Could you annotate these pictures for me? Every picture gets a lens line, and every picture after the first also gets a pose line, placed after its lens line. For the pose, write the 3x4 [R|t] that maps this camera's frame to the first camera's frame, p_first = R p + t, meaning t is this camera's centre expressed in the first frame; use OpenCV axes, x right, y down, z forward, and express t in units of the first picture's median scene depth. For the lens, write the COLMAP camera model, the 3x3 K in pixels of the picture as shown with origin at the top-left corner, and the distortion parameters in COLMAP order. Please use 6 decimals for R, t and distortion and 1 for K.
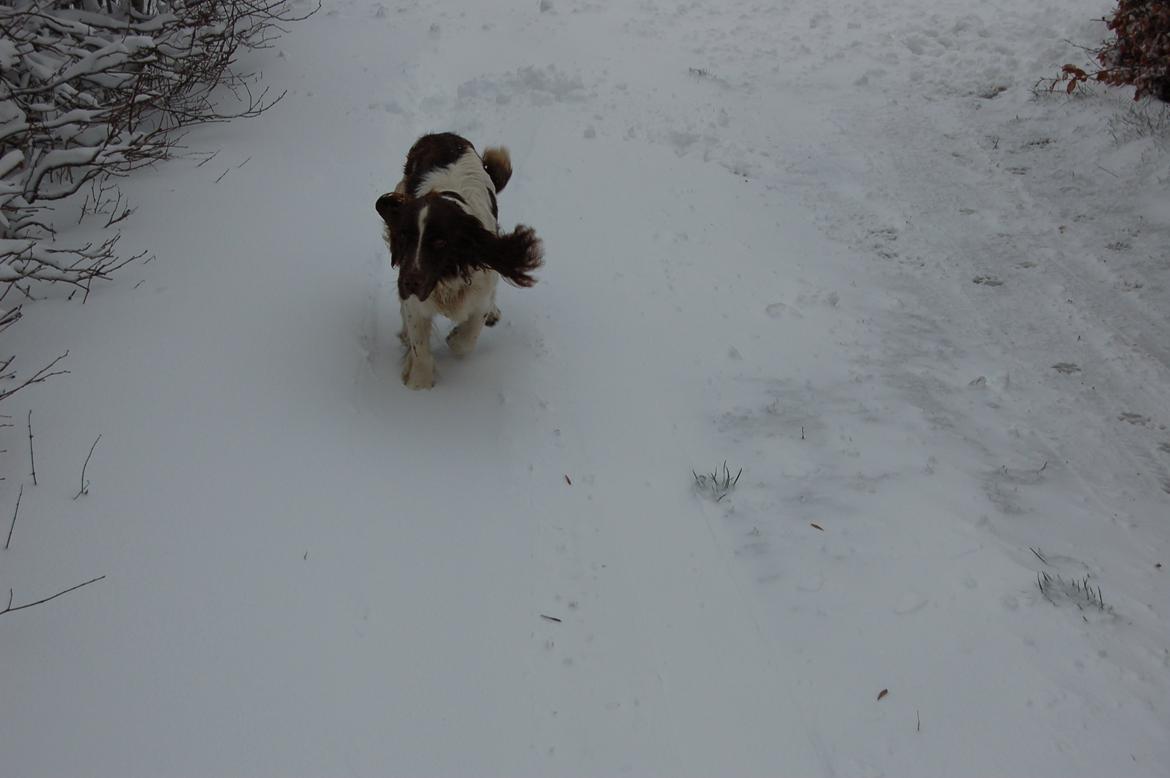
lens RADIAL K [[2101.1, 0, 585.0], [0, 2101.1, 389.0], [0, 0, 1]] dist [-0.047447, 0.082914]
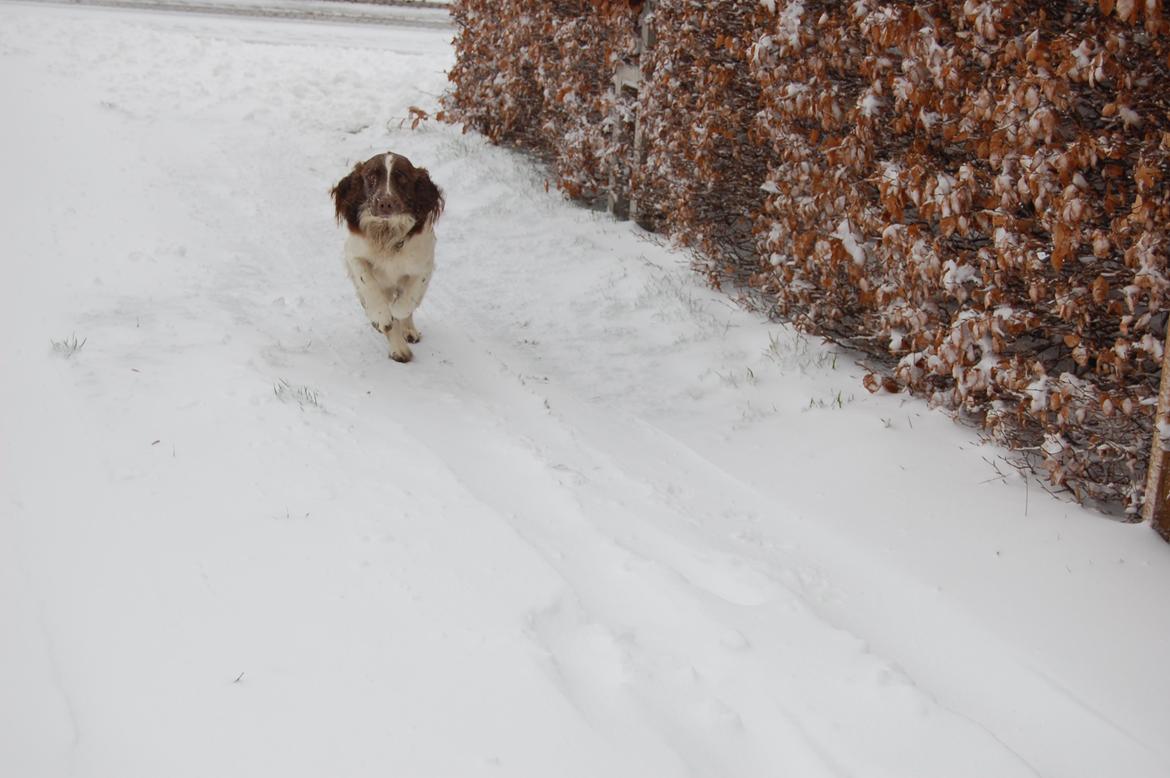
lens RADIAL K [[2101.1, 0, 585.0], [0, 2101.1, 389.0], [0, 0, 1]] dist [-0.047447, 0.082914]
pose [[0.969301, 0.003745, 0.245847, 0.034120], [0.007425, 0.998982, -0.044491, 0.087323], [-0.245764, 0.044951, 0.968287, -0.275204]]
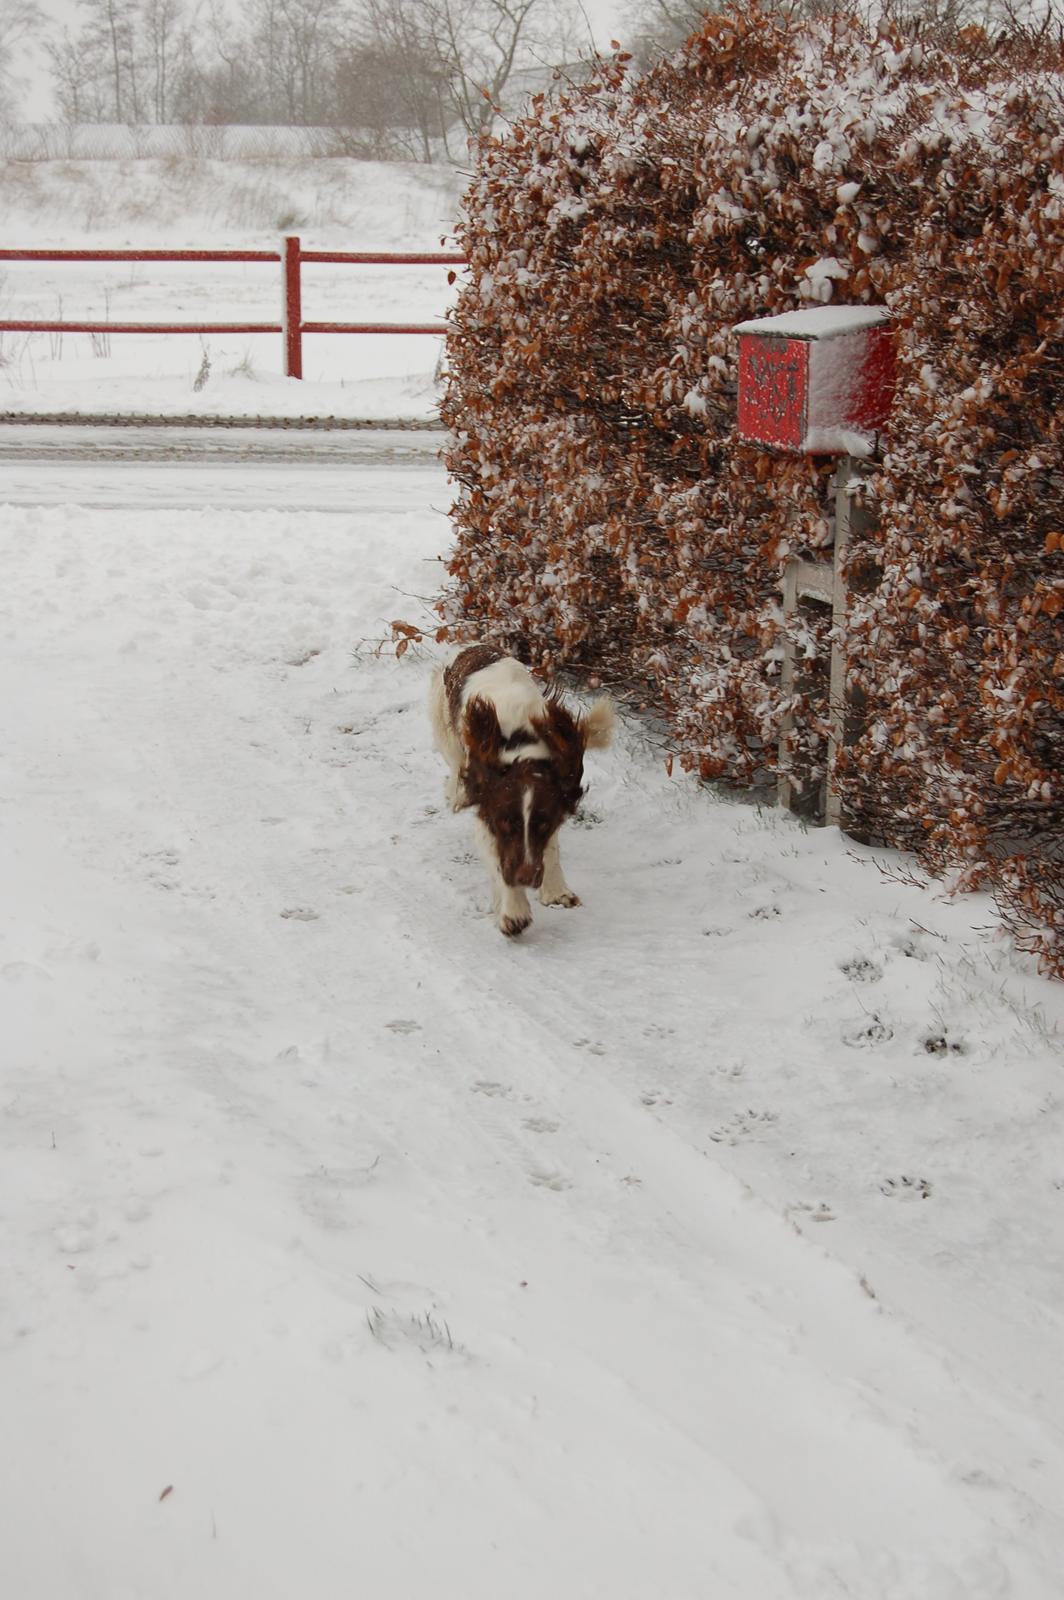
lens RADIAL K [[2873.4, 0, 532.0], [0, 2873.4, 800.0], [0, 0, 1]] dist [-0.047447, 0.082914]
pose [[0.965334, -0.042099, 0.257601, 0.007655], [0.064263, 0.994862, -0.078233, -0.005730], [-0.252984, 0.092075, 0.963079, -0.018191]]
